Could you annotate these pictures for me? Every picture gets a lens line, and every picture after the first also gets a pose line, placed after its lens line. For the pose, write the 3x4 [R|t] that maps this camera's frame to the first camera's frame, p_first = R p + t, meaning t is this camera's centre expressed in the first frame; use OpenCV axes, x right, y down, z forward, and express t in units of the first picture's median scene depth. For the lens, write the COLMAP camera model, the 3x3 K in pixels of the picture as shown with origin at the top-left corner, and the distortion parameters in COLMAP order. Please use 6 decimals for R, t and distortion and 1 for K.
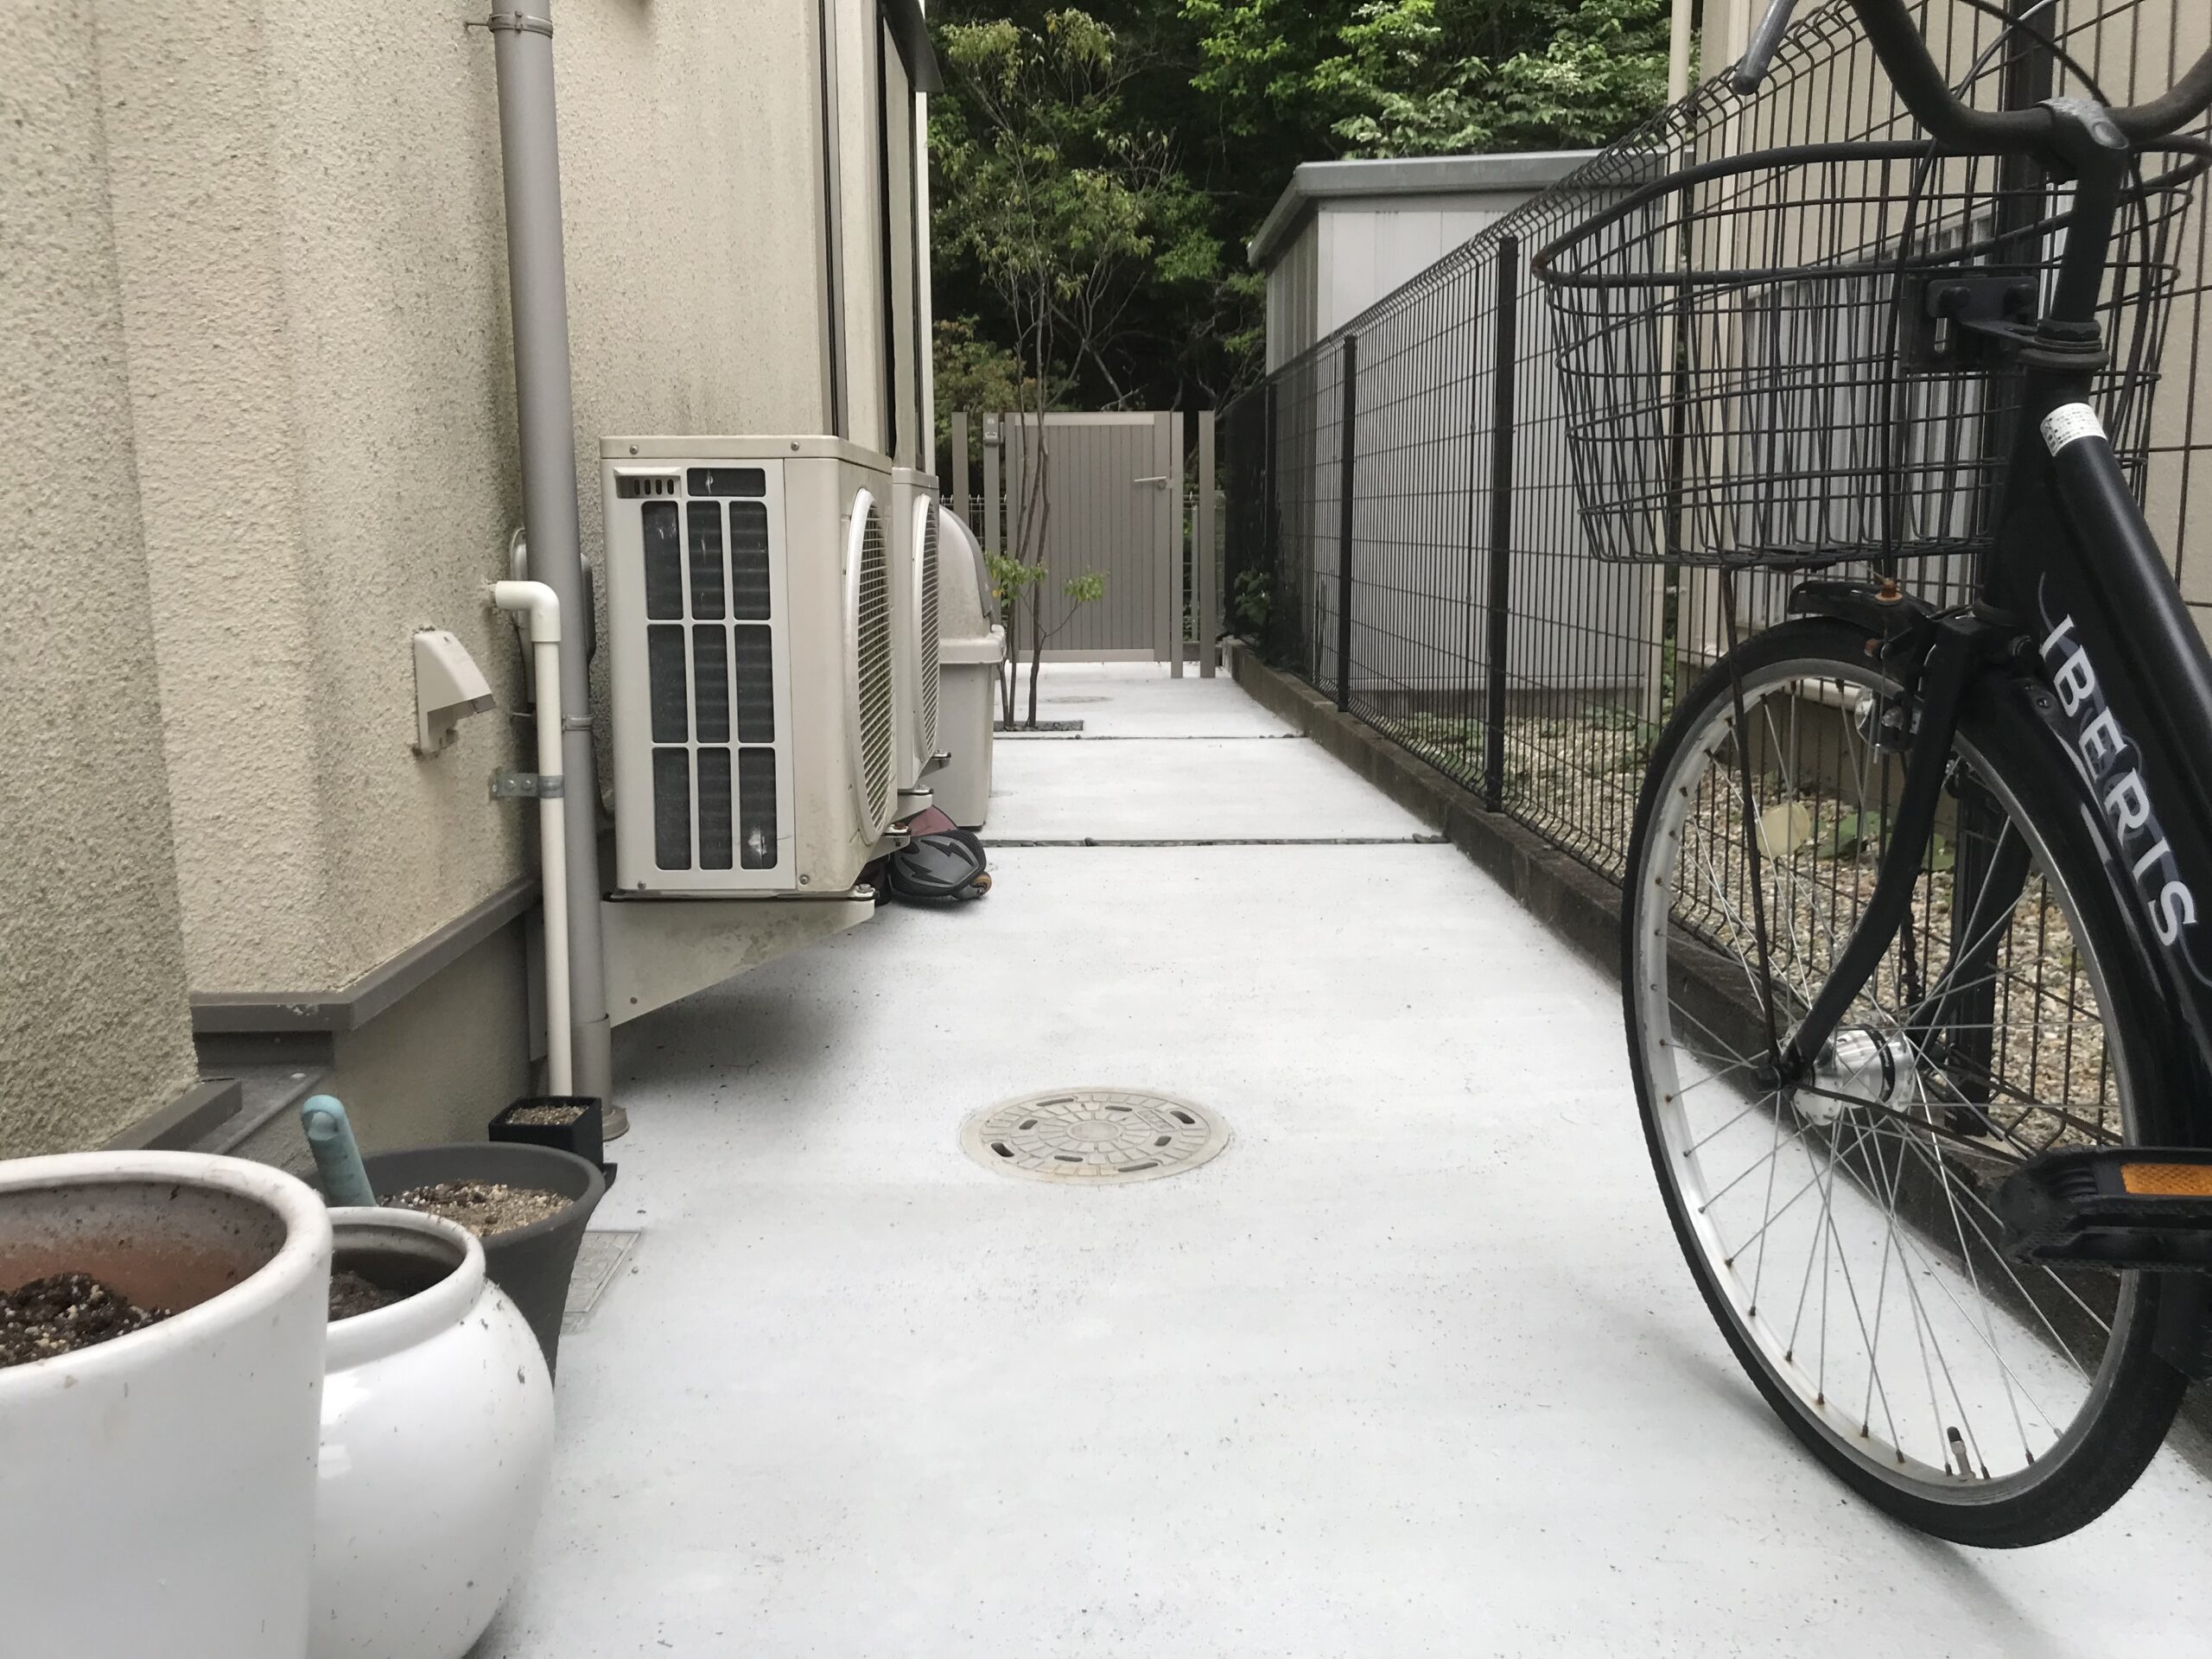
lens RADIAL K [[1863.4, 0, 1106.0], [0, 1863.4, 829.5], [0, 0, 1]] dist [0.060347, -0.078676]
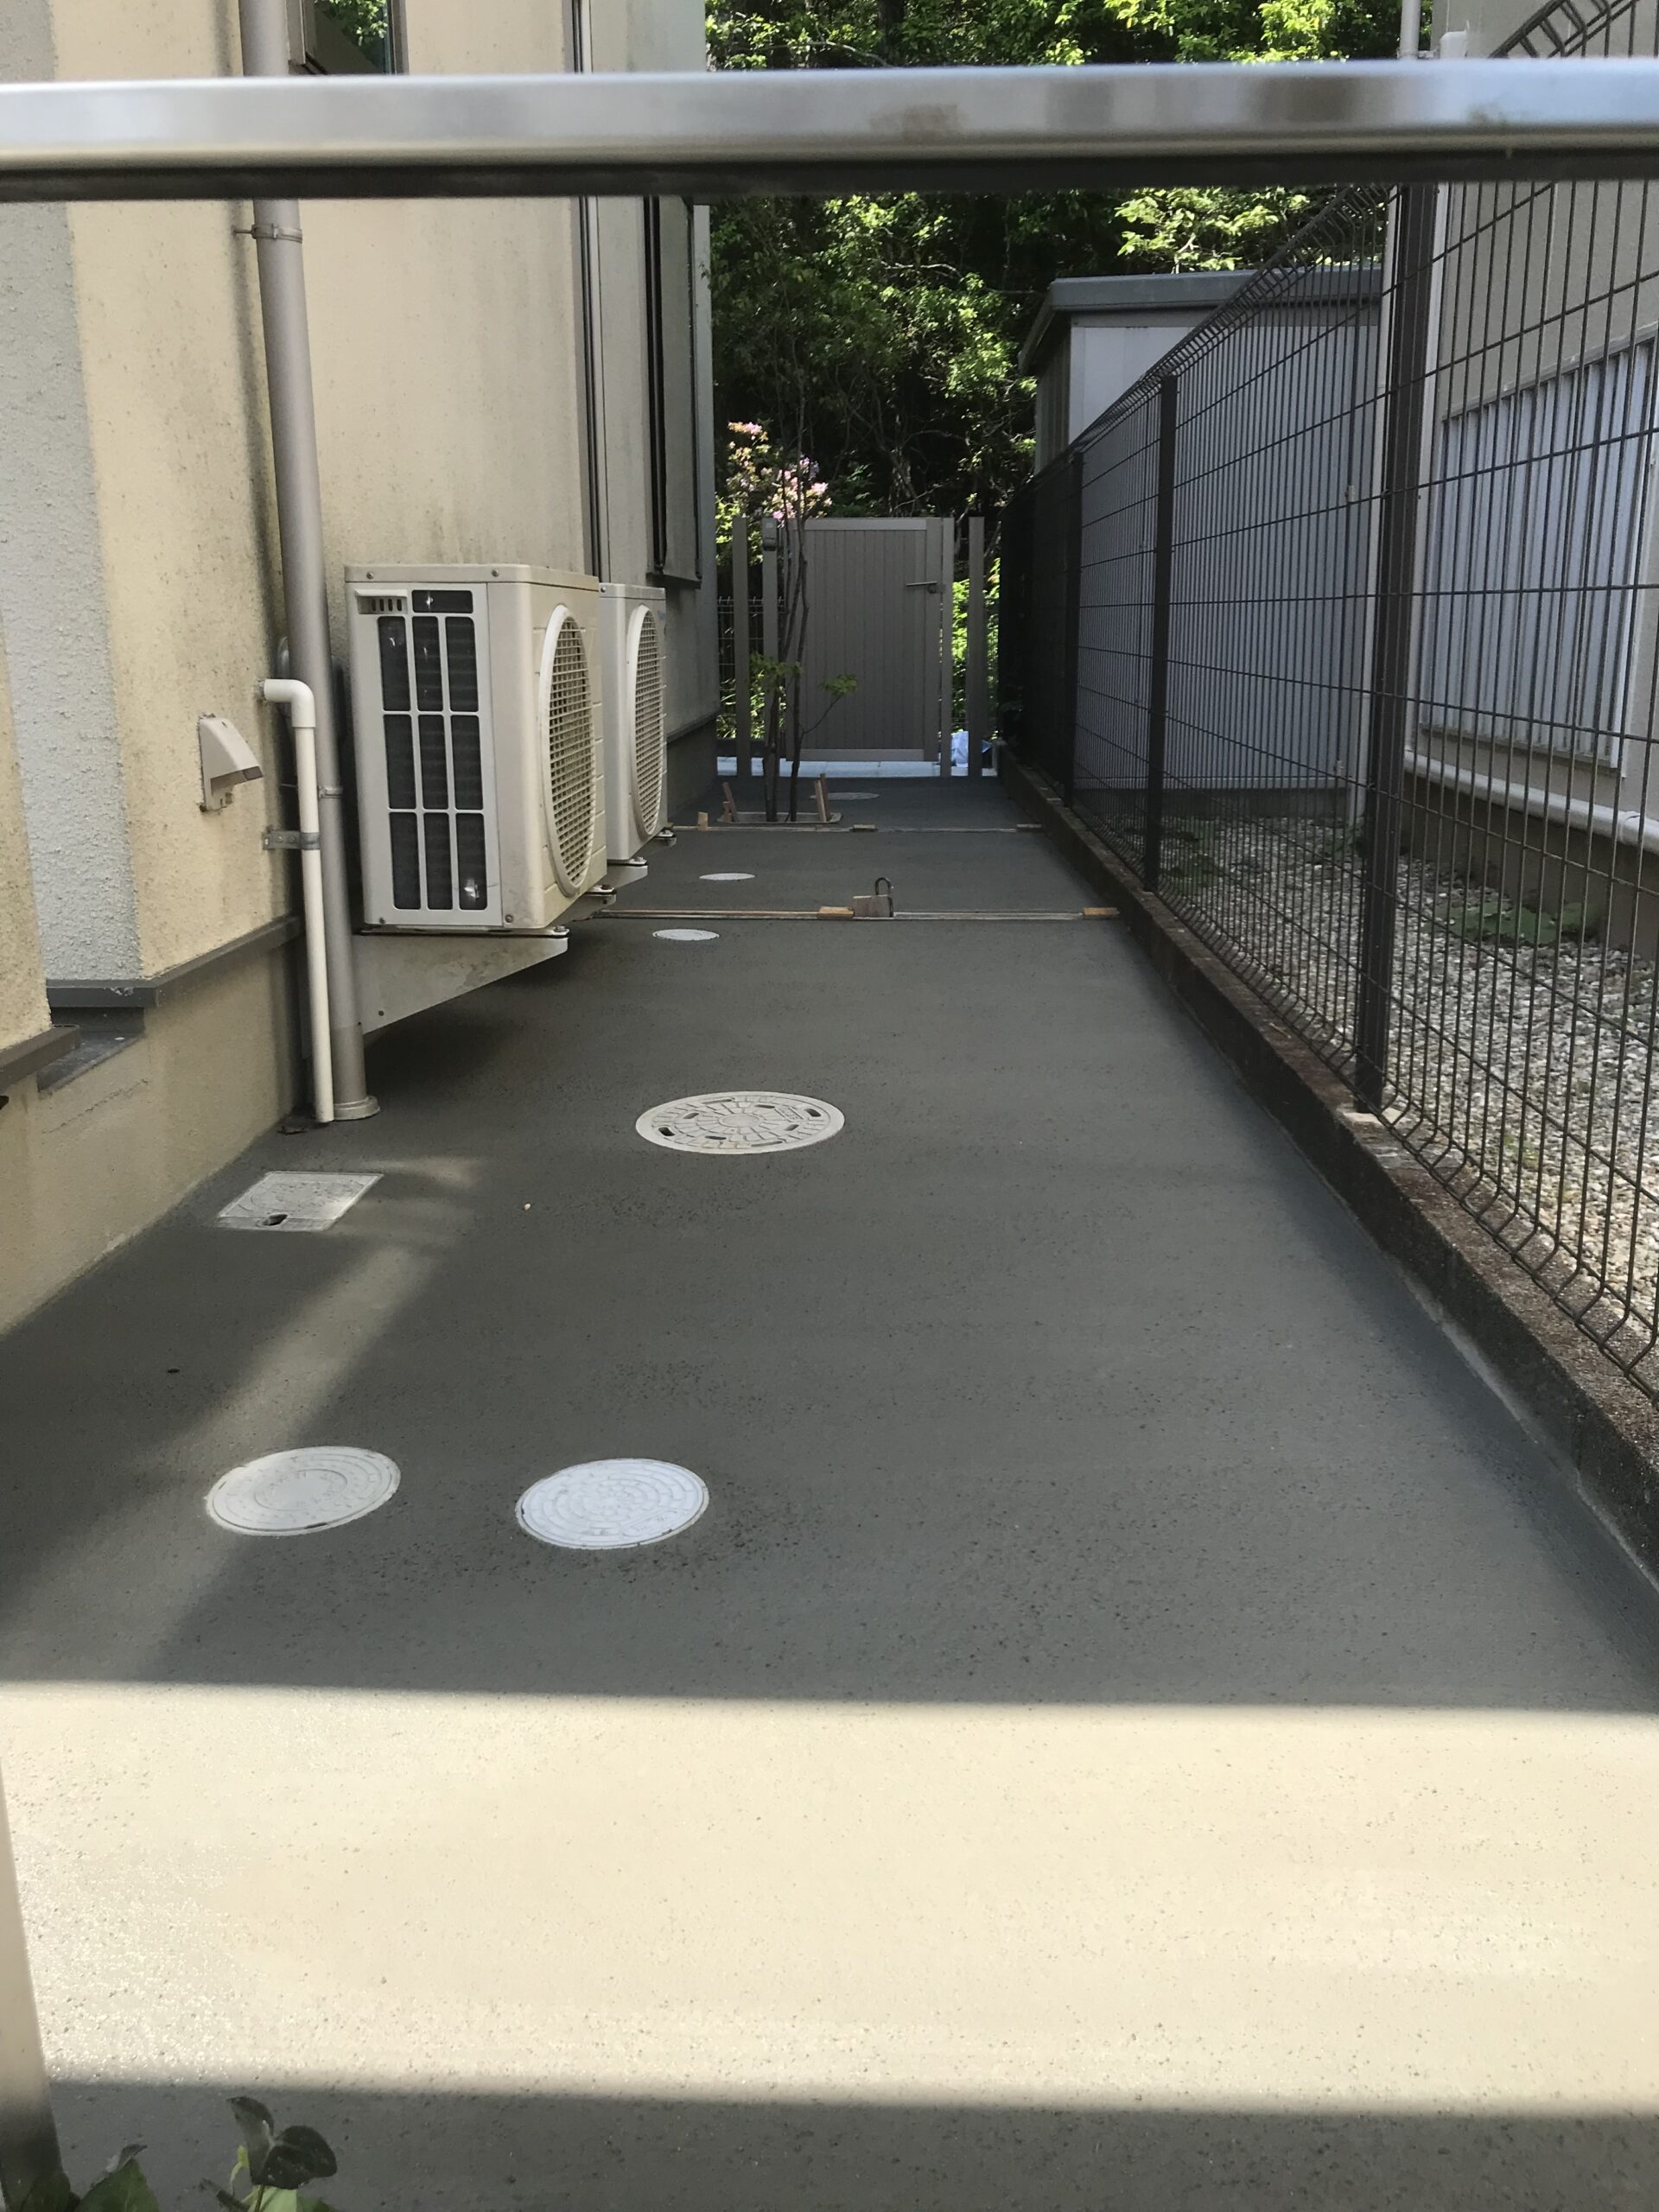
lens RADIAL K [[1798.5, 0, 837.7], [0, 1798.5, 1093.6], [0, 0, 1]] dist [0.042072, -0.054331]
pose [[0.999221, 0.019075, -0.034557, 0.113710], [-0.015781, 0.995521, 0.093213, 0.028749], [0.036180, -0.092595, 0.995046, -0.242621]]
